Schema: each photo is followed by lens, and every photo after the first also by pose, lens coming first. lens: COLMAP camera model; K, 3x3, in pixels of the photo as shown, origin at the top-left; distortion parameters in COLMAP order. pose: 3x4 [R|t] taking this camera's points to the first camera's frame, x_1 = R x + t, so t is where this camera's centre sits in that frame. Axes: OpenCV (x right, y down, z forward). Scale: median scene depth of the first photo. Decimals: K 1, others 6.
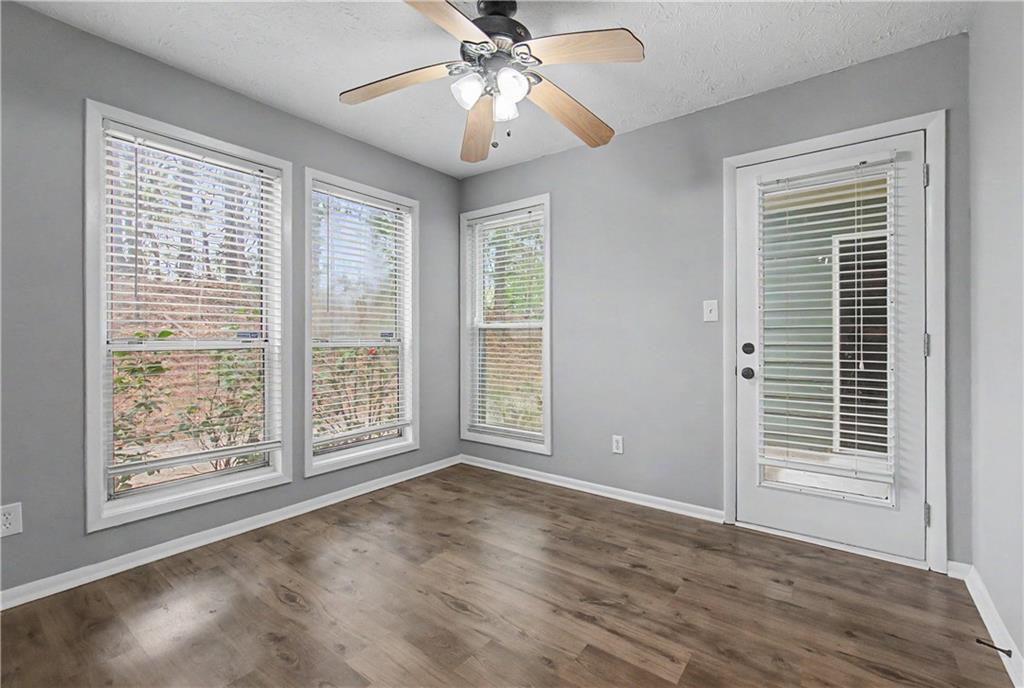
lens RADIAL K [[455.9, 0, 516.6], [0, 455.9, 332.1], [0, 0, 1]] dist [-0.005196, 0.000387]
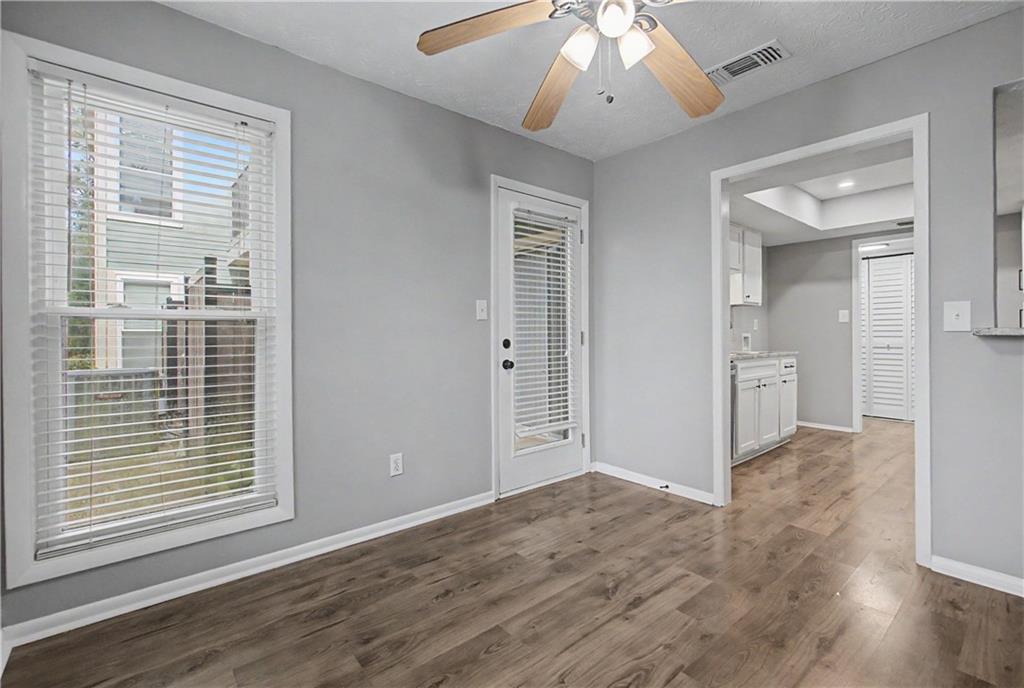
lens RADIAL K [[455.9, 0, 516.6], [0, 455.9, 332.1], [0, 0, 1]] dist [-0.005196, 0.000387]
pose [[0.213662, 0.003879, 0.976900, -0.678225], [-0.003922, 0.999987, -0.003113, 0.009467], [-0.976900, -0.003166, 0.213674, 0.766852]]
